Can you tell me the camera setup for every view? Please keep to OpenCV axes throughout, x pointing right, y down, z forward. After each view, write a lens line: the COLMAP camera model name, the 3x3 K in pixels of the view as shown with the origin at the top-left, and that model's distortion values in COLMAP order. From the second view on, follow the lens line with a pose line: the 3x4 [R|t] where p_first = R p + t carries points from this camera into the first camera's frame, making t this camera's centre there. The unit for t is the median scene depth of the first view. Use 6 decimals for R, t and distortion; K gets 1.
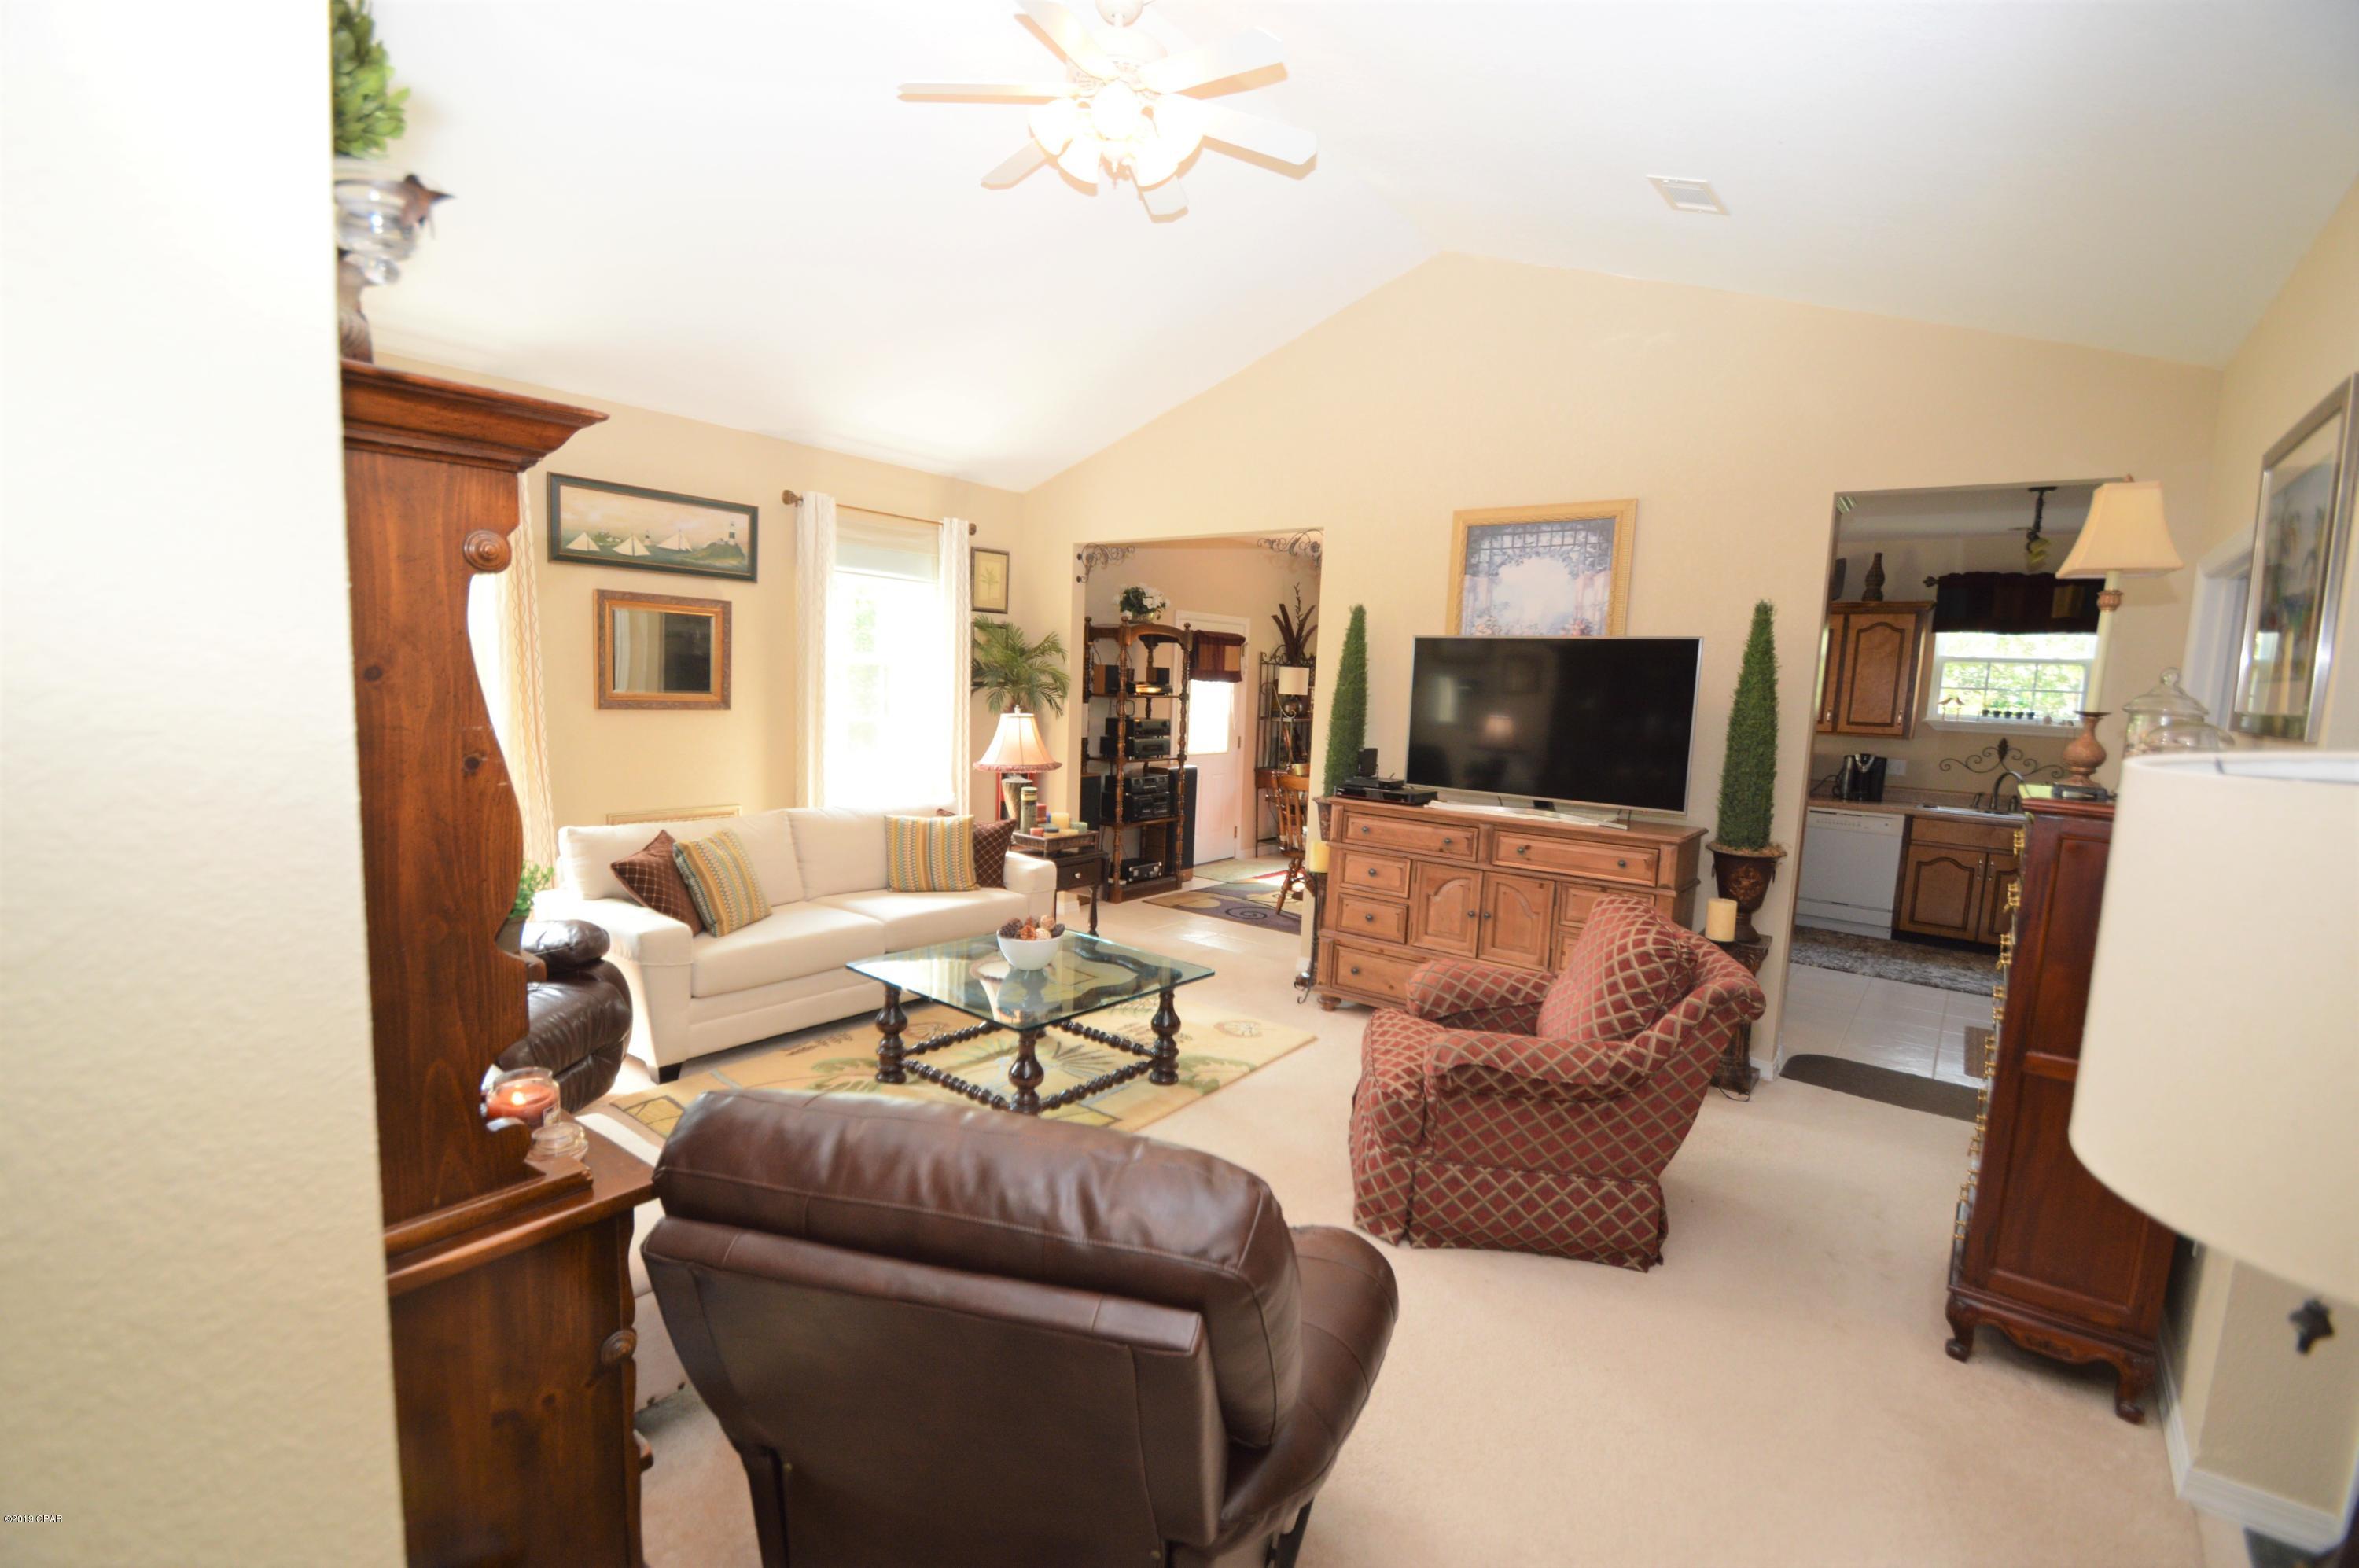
lens RADIAL K [[1064.2, 0, 1159.1], [0, 1064.2, 791.6], [0, 0, 1]] dist [0.015833, -0.014214]
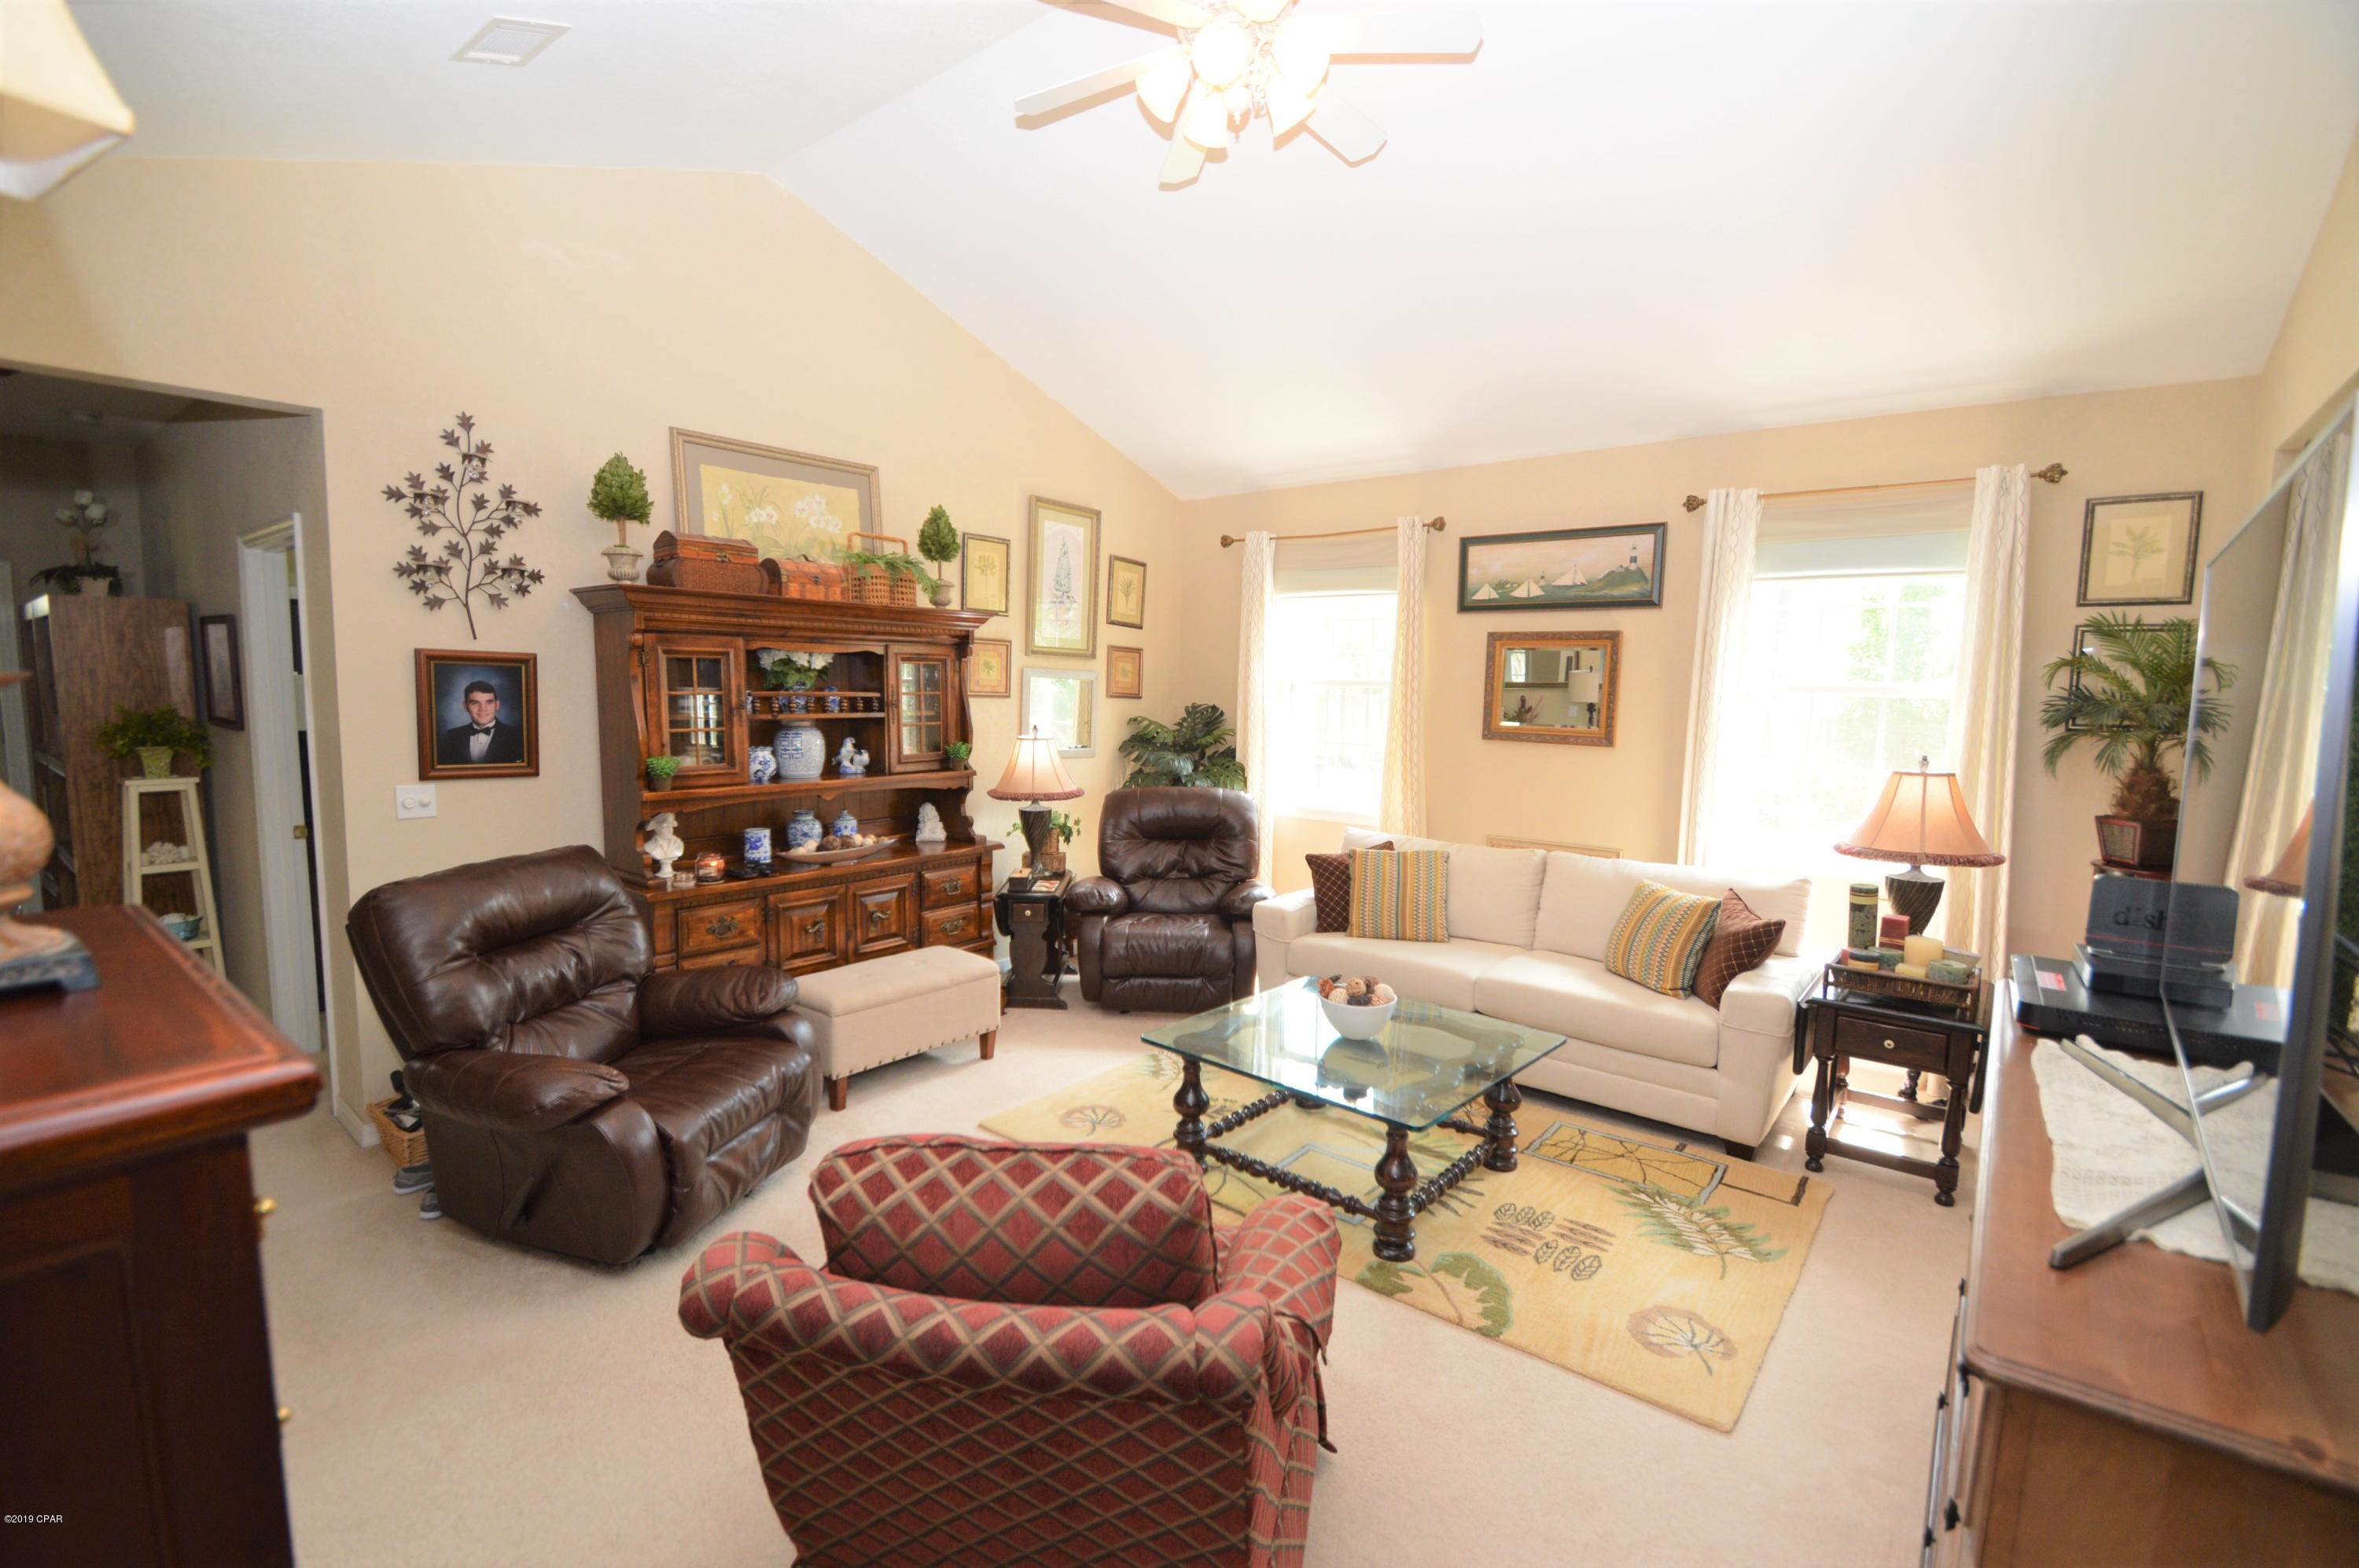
lens RADIAL K [[1064.2, 0, 1159.1], [0, 1064.2, 791.6], [0, 0, 1]] dist [0.015833, -0.014214]
pose [[-0.020203, 0.056599, -0.998193, 0.549614], [-0.135935, 0.988970, 0.058828, -0.040739], [0.990512, 0.136878, -0.012286, 0.640808]]
